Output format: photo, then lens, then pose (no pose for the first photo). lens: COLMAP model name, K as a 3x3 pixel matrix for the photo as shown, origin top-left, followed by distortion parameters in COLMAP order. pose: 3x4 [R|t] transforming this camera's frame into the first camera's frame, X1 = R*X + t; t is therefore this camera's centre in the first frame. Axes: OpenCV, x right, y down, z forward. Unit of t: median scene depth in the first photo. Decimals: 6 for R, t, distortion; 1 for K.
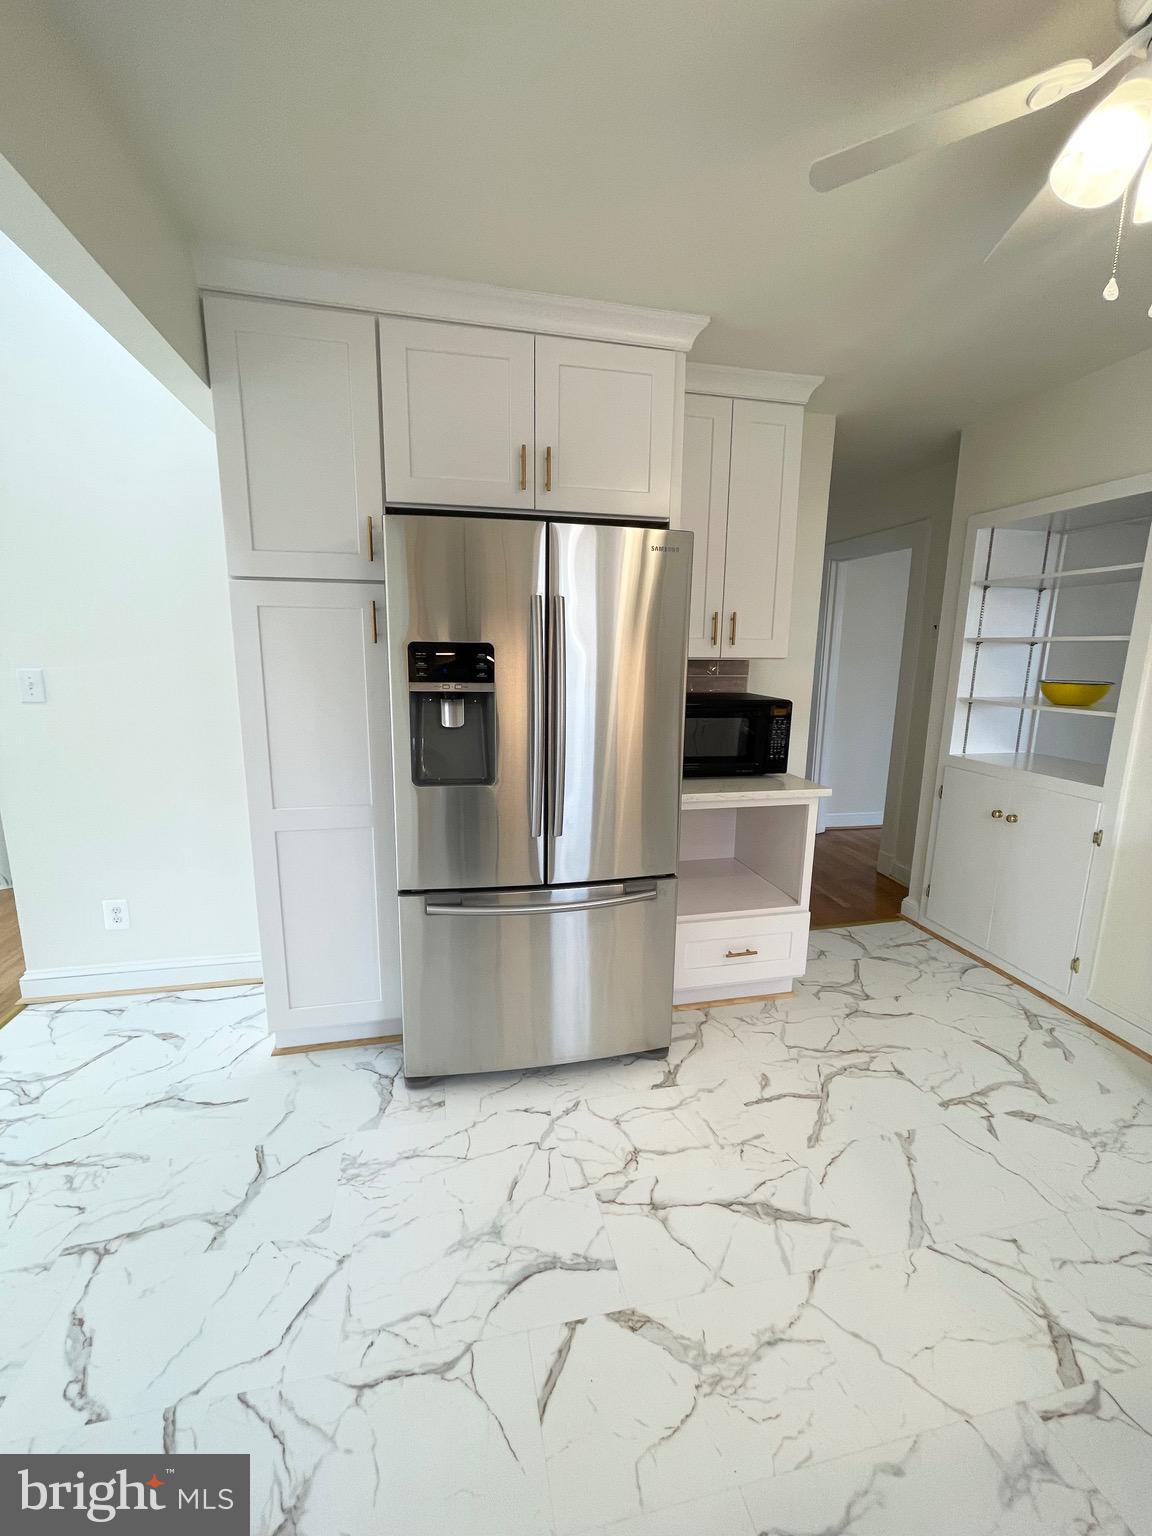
lens RADIAL K [[622.2, 0, 571.4], [0, 622.2, 766.4], [0, 0, 1]] dist [-0.001715, 0.000001]
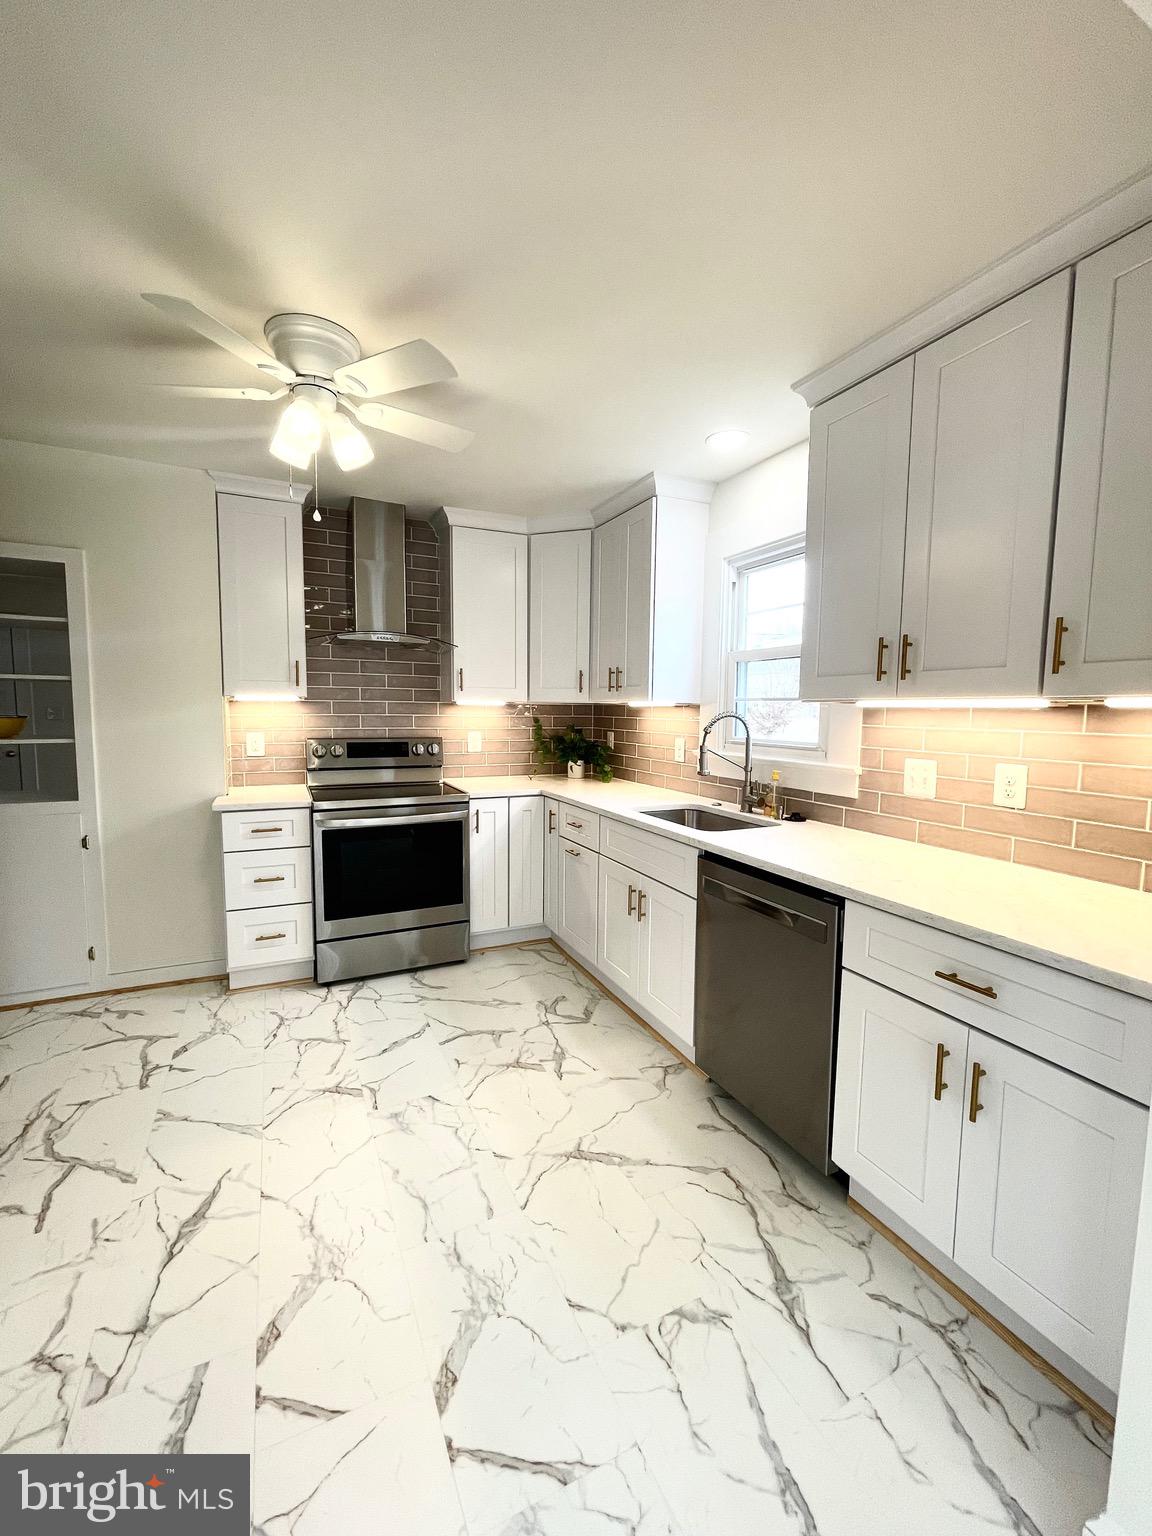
lens RADIAL K [[623.7, 0, 570.5], [0, 623.7, 765.1], [0, 0, 1]] dist [-0.006191, 0.003900]
pose [[-0.228391, -0.100964, 0.968320, -0.597409], [0.167211, 0.975761, 0.141179, -0.050795], [-0.959103, 0.194158, -0.205973, 0.371879]]
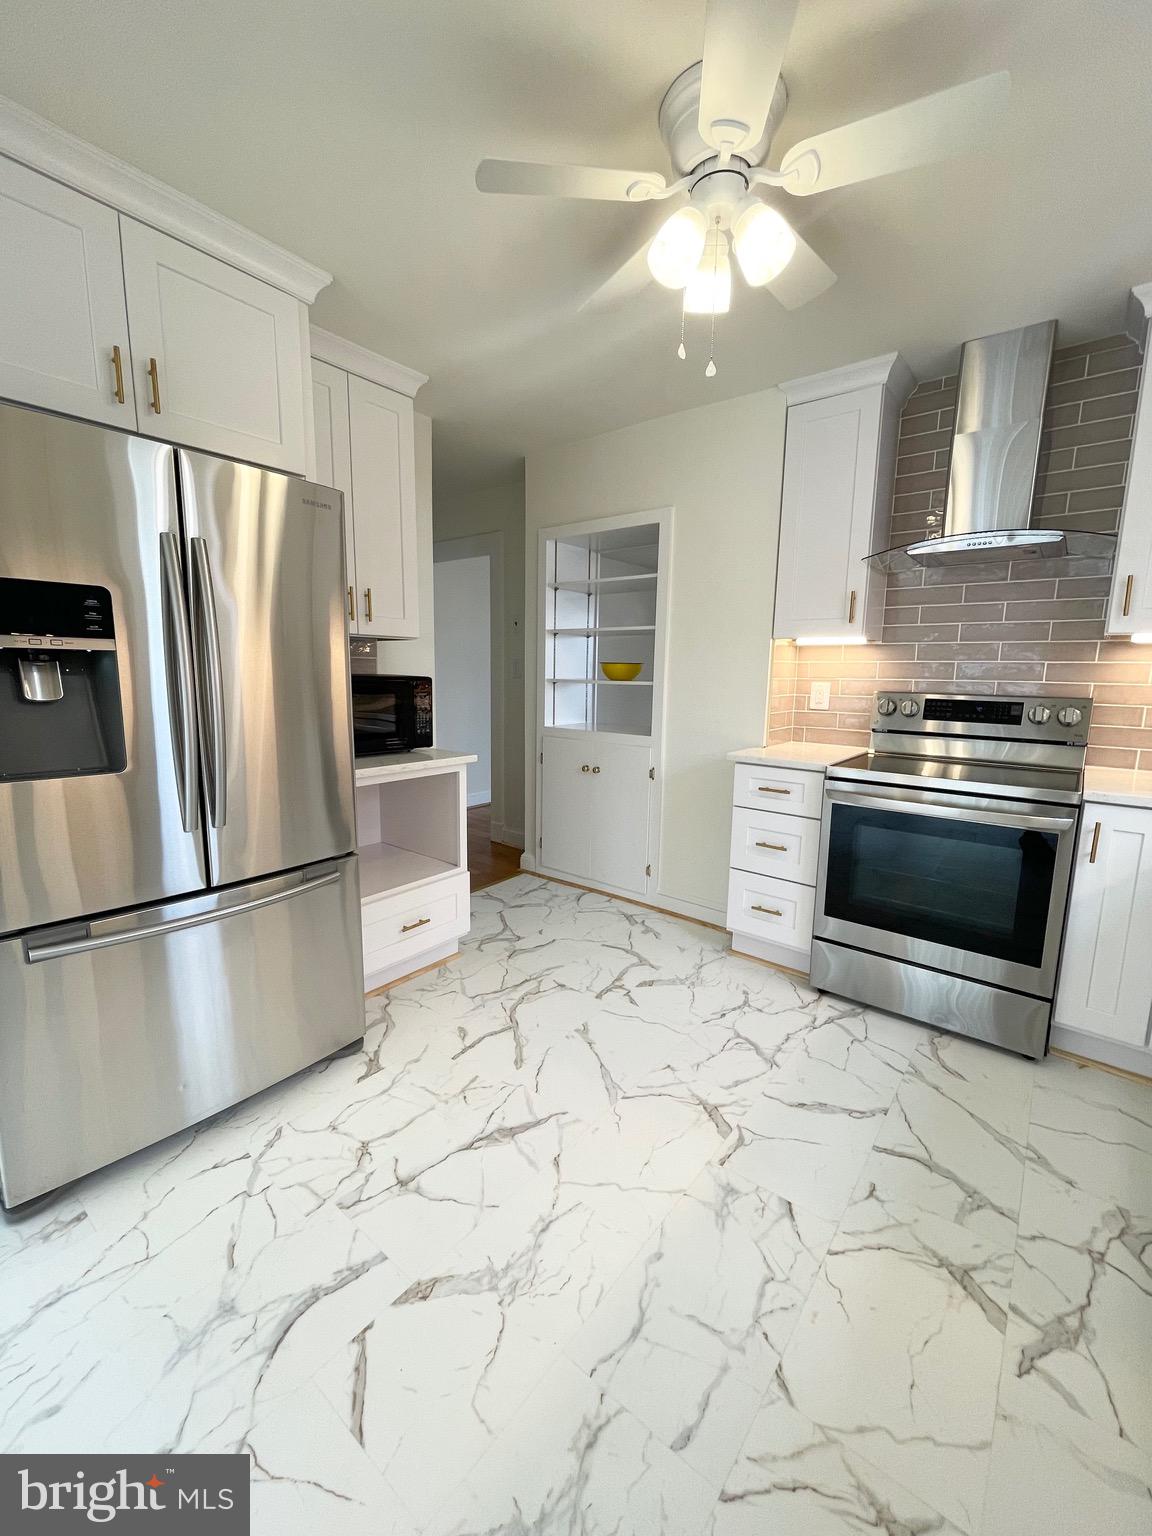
lens RADIAL K [[623.7, 0, 570.5], [0, 623.7, 765.1], [0, 0, 1]] dist [-0.006191, 0.003900]
pose [[0.780445, -0.095582, 0.617875, -0.156811], [0.110373, 0.993787, 0.014320, 0.066656], [-0.615404, 0.057021, 0.786146, 0.040654]]
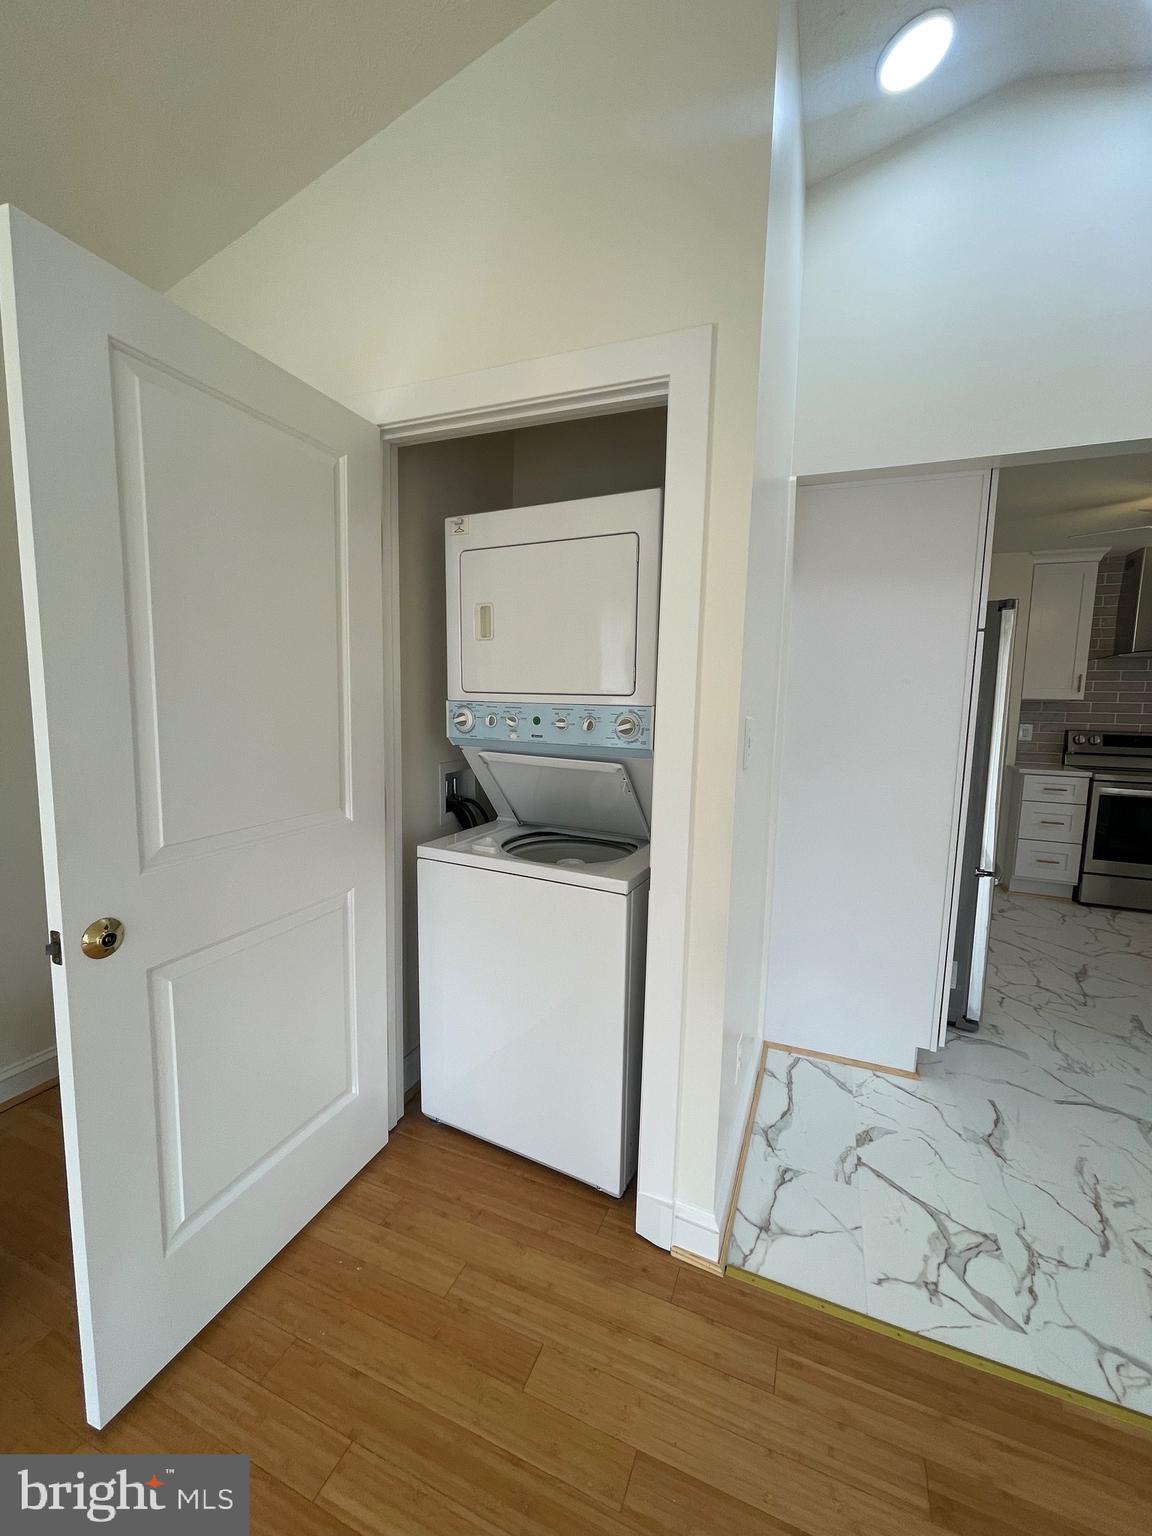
lens RADIAL K [[618.2, 0, 576.0], [0, 618.2, 768.0], [0, 0, 1]] dist [0.002320, -0.002740]
pose [[0.568049, -0.093141, 0.817707, -1.721718], [0.138489, 0.990225, 0.016586, -0.154307], [-0.811259, 0.103822, 0.575395, 0.882905]]
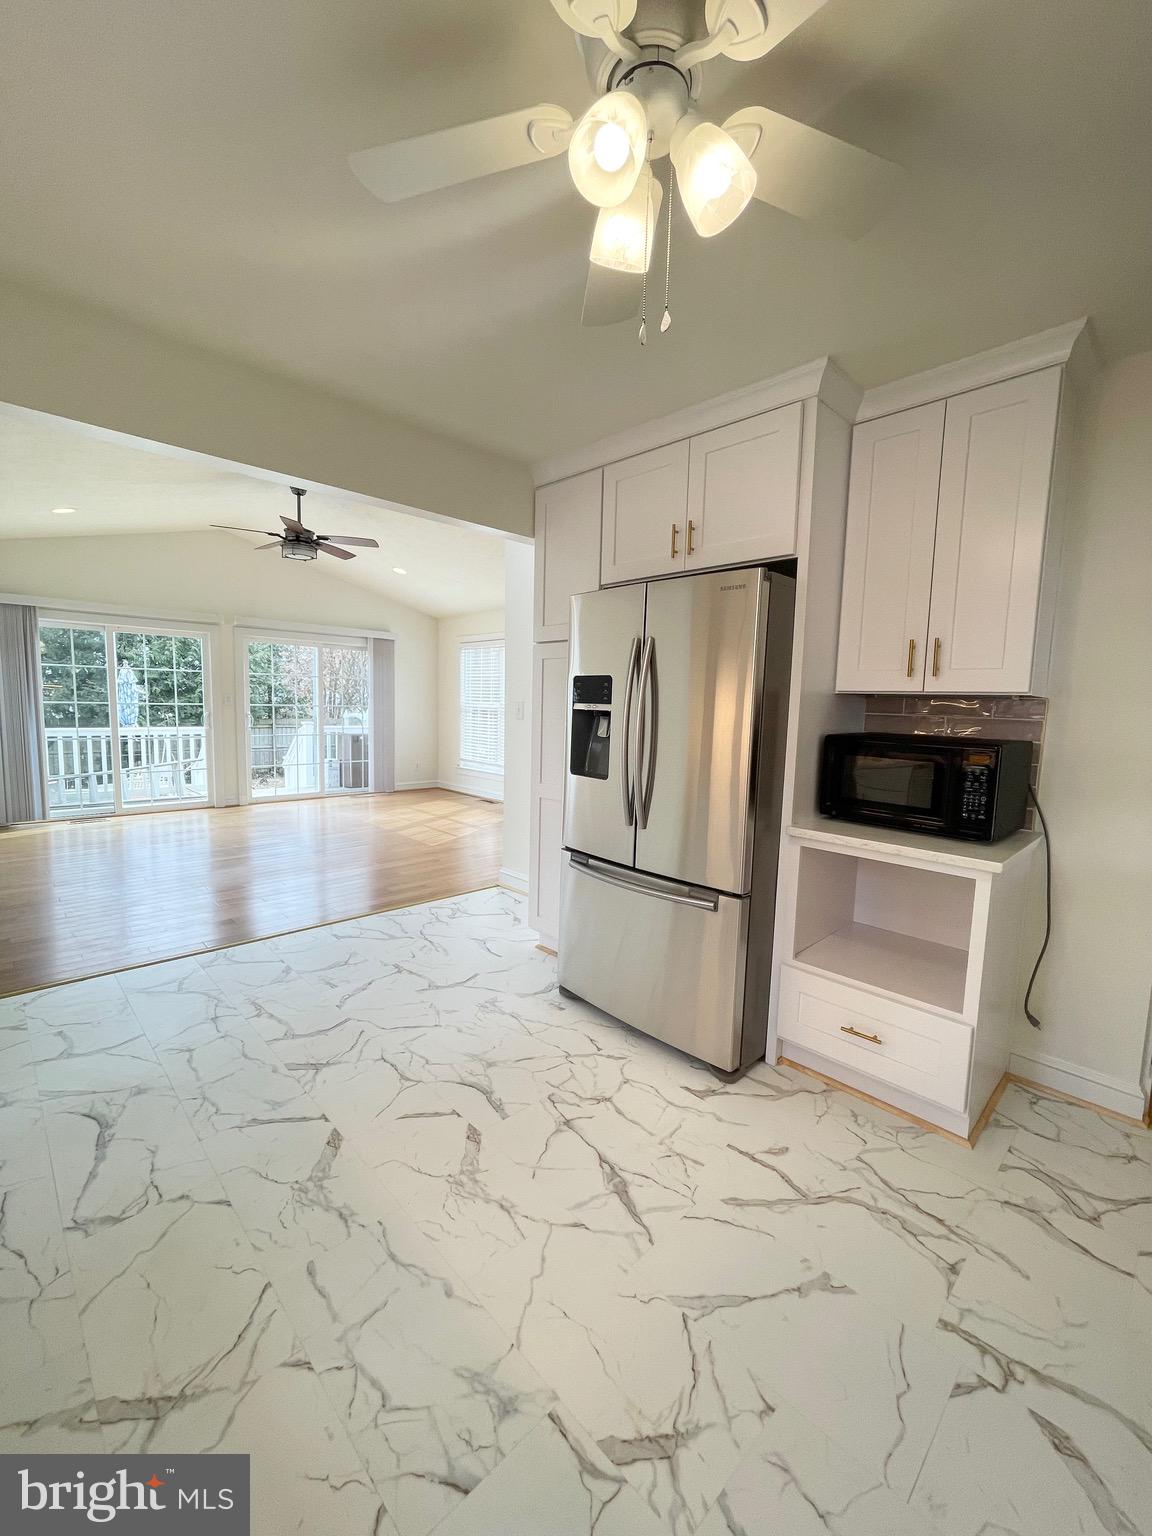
lens RADIAL K [[621.1, 0, 571.0], [0, 621.1, 768.2], [0, 0, 1]] dist [-0.001739, 0.000036]
pose [[0.525253, 0.091791, -0.845981, 0.887030], [-0.179327, 0.983779, -0.004598, 0.023090], [0.831836, 0.154122, 0.533193, 0.200278]]
